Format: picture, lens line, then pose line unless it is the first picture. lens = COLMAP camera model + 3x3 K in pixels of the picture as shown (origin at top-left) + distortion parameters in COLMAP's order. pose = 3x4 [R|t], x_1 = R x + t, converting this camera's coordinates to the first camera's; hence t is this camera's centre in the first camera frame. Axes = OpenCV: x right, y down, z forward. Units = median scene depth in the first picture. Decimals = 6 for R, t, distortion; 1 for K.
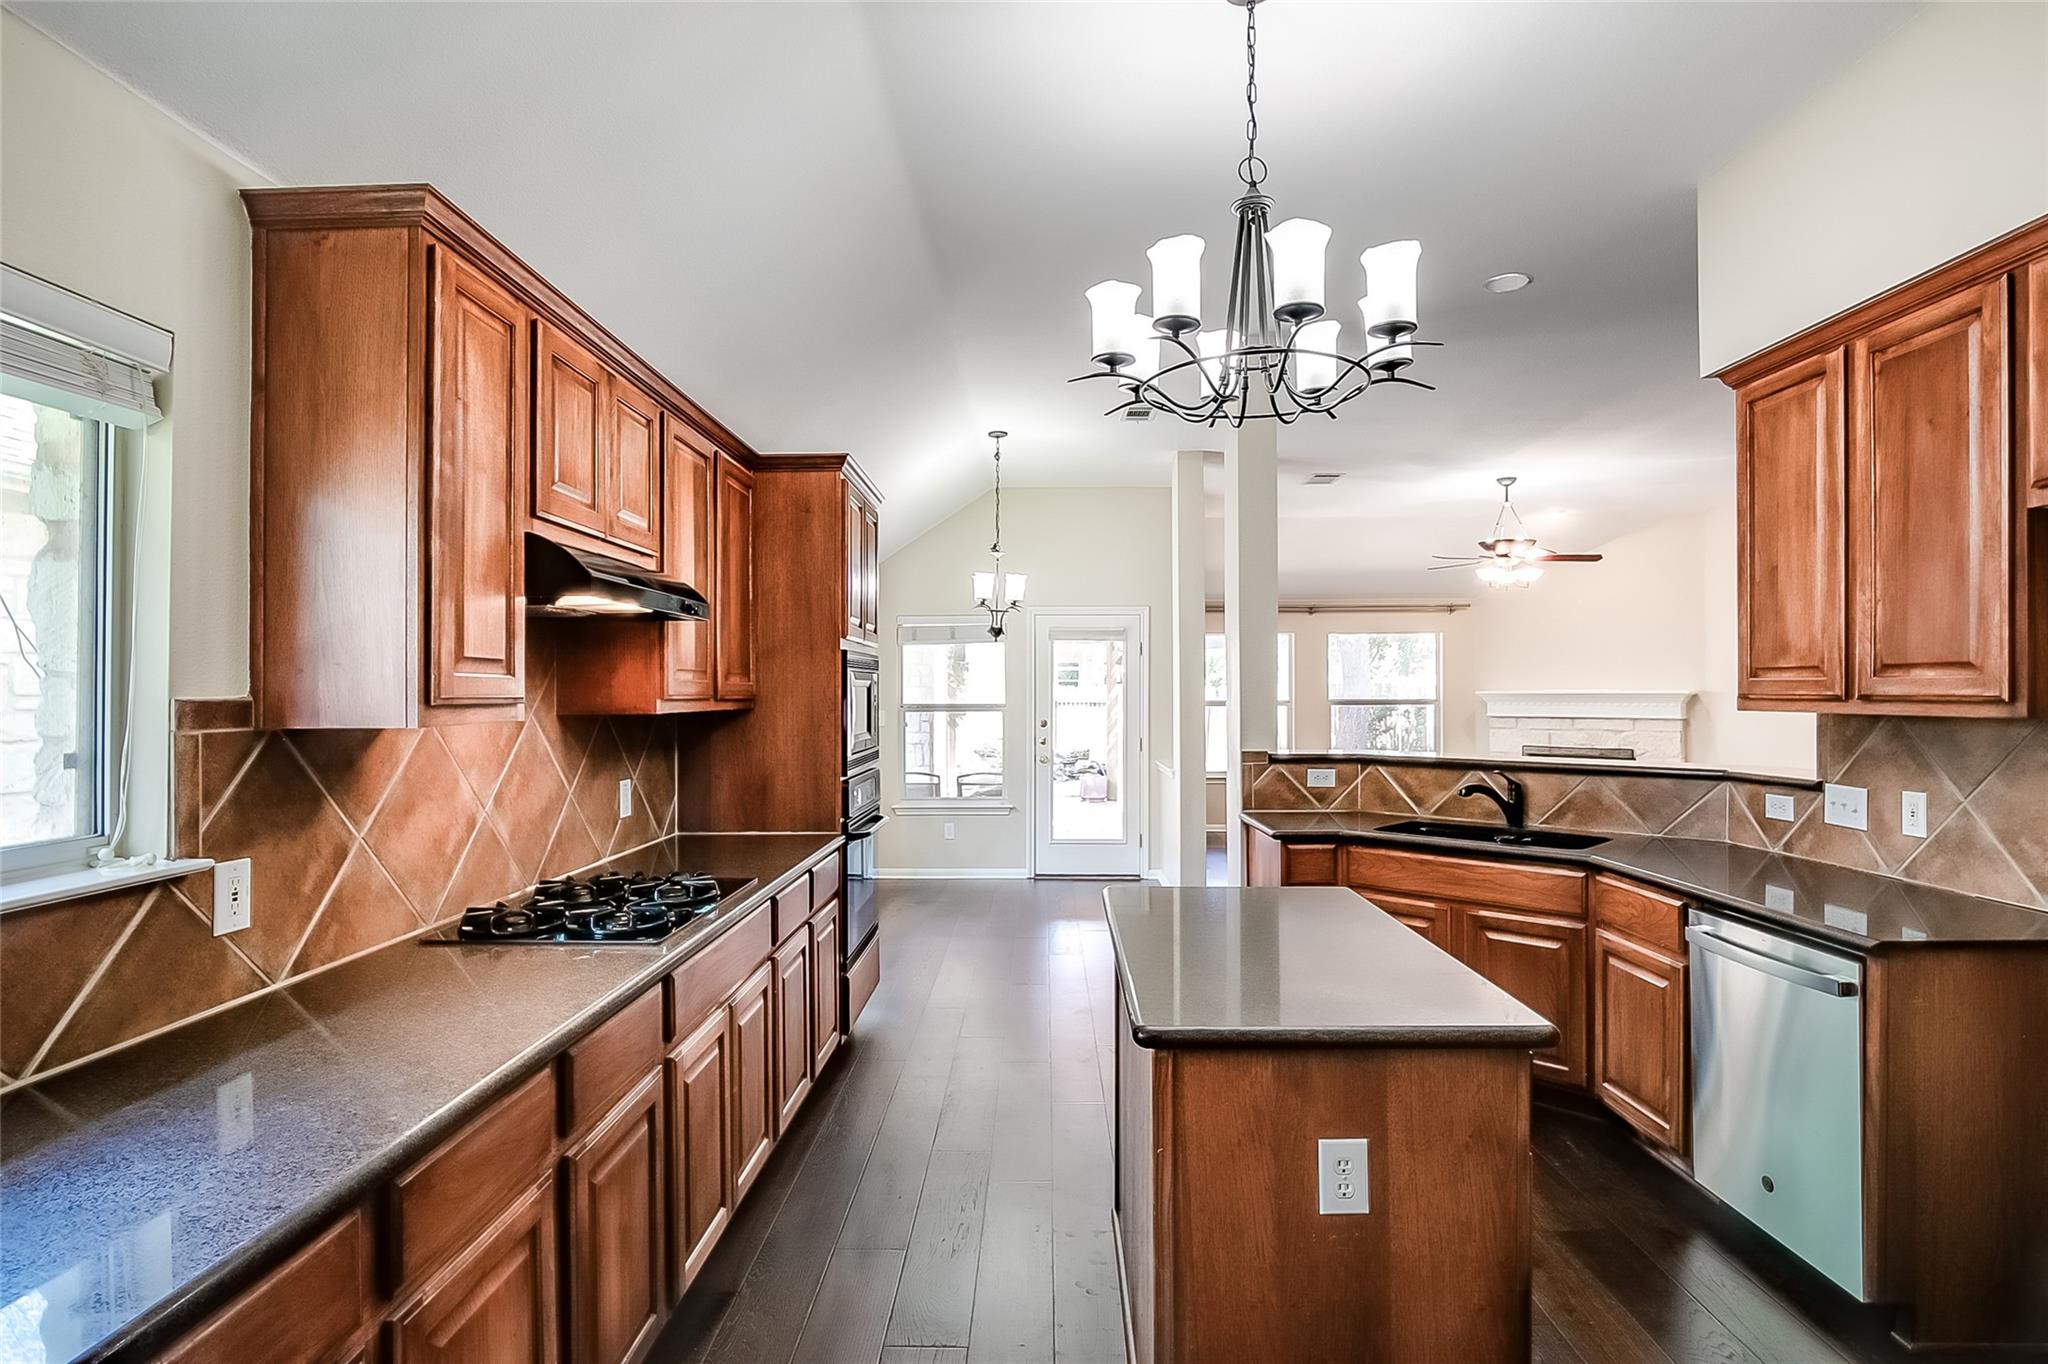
lens RADIAL K [[1054.7, 0, 1038.1], [0, 1054.7, 682.3], [0, 0, 1]] dist [0.000159, 0.000237]
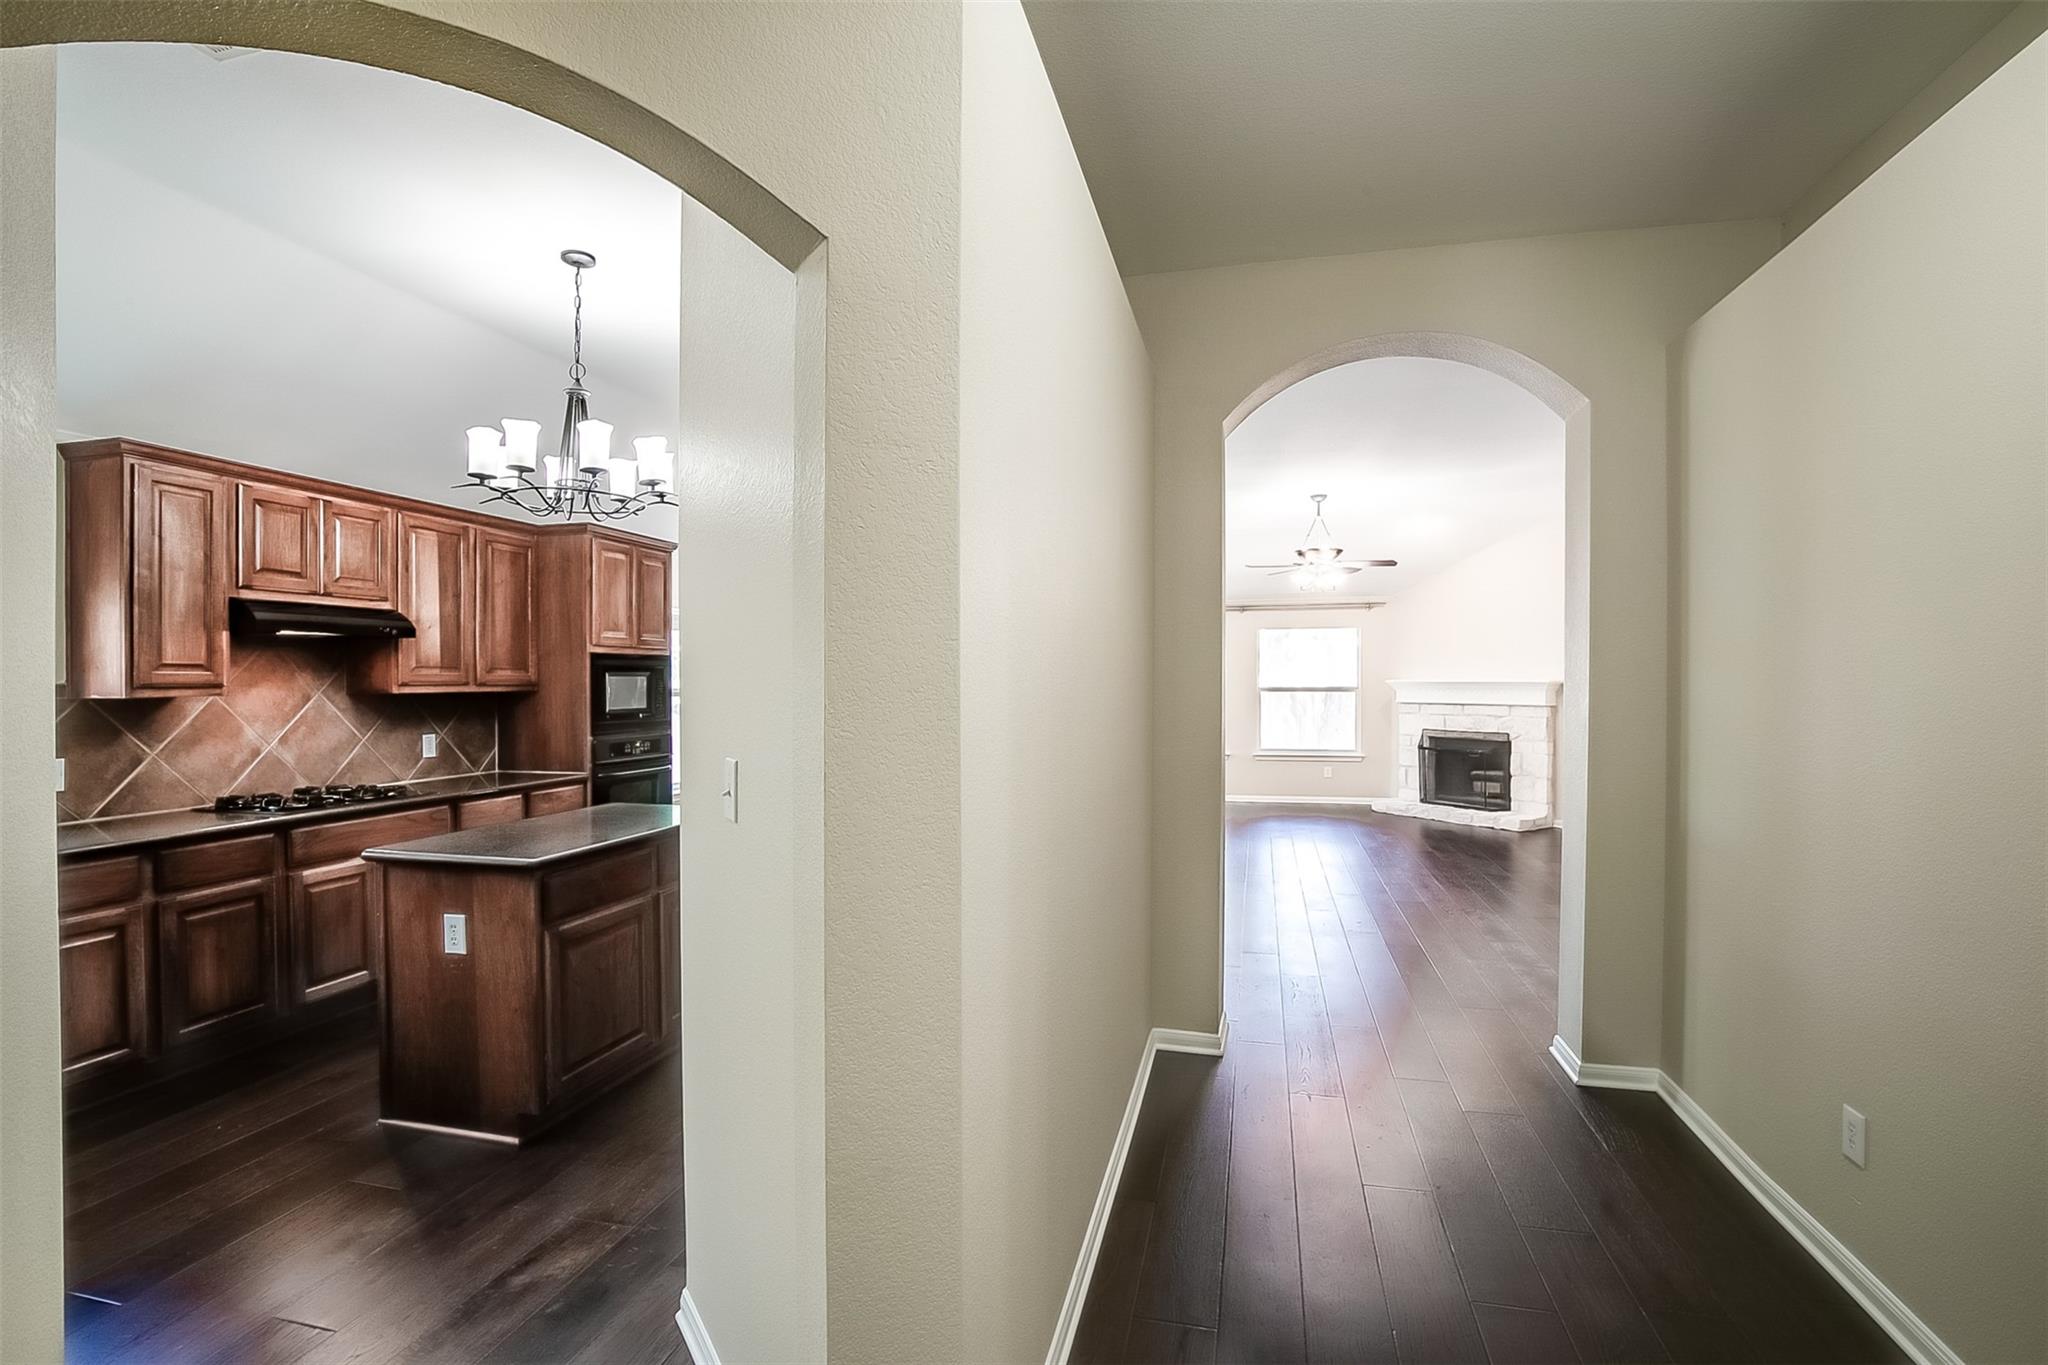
lens RADIAL K [[960.8, 0, 1028.8], [0, 960.8, 688.3], [0, 0, 1]] dist [-0.016839, 0.000506]
pose [[0.973594, 0.003729, -0.228255, 1.007054], [0.000558, 0.999825, 0.018715, -0.006565], [0.228285, -0.018349, 0.973421, -0.262252]]
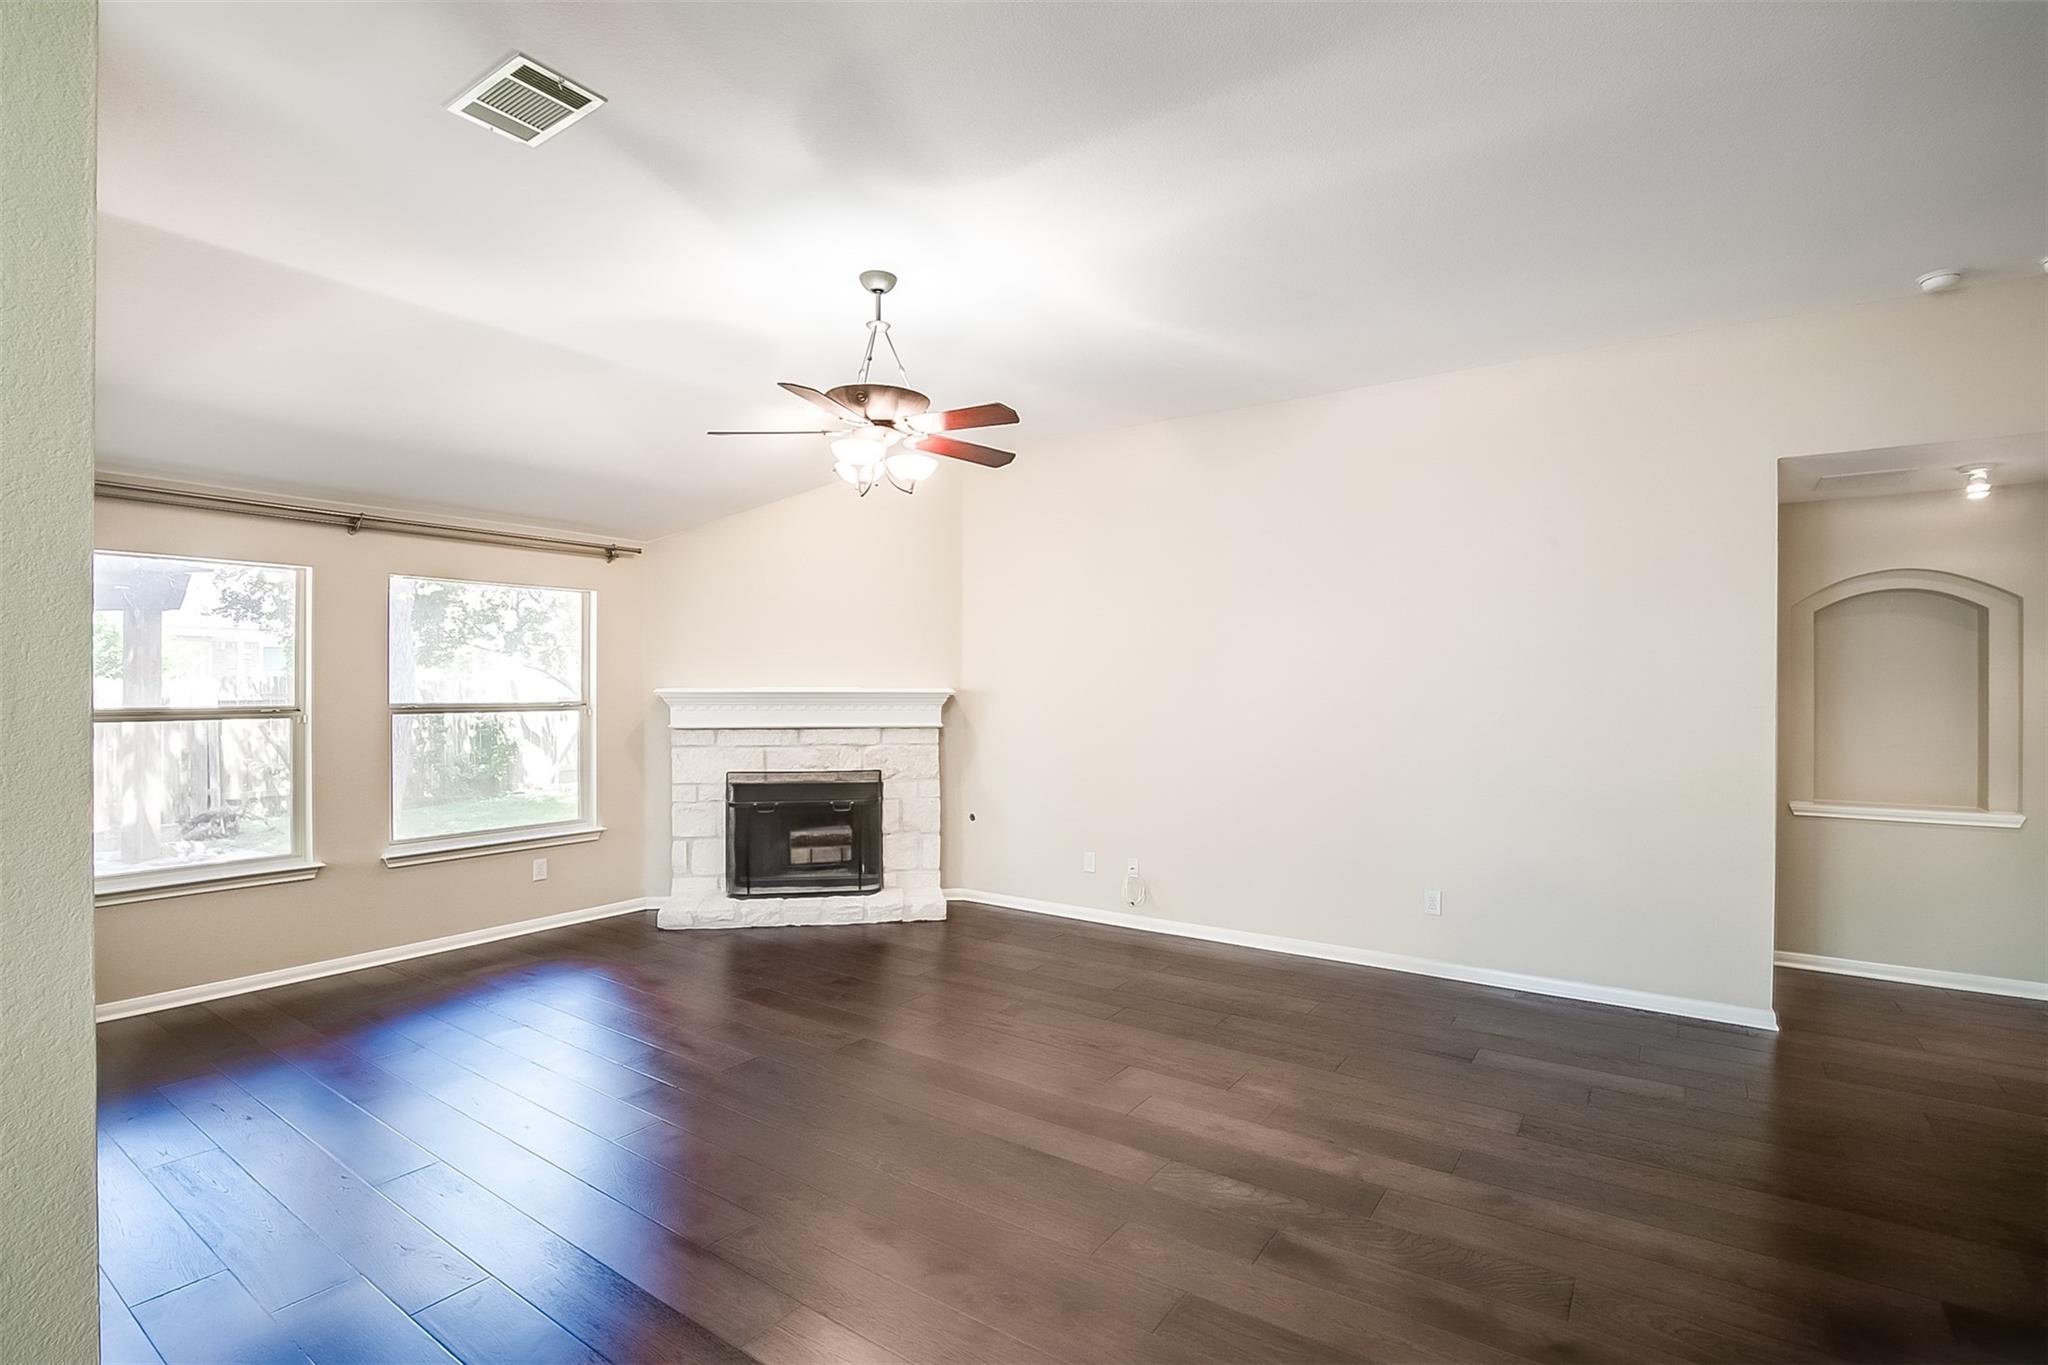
lens RADIAL K [[940.2, 0, 1084.4], [0, 940.2, 685.1], [0, 0, 1]] dist [0.000323, 0.000183]
pose [[0.591276, 0.005485, 0.806450, 0.422795], [-0.008797, 0.999961, -0.000351, 0.014331], [-0.806421, -0.006887, 0.591302, 1.673658]]
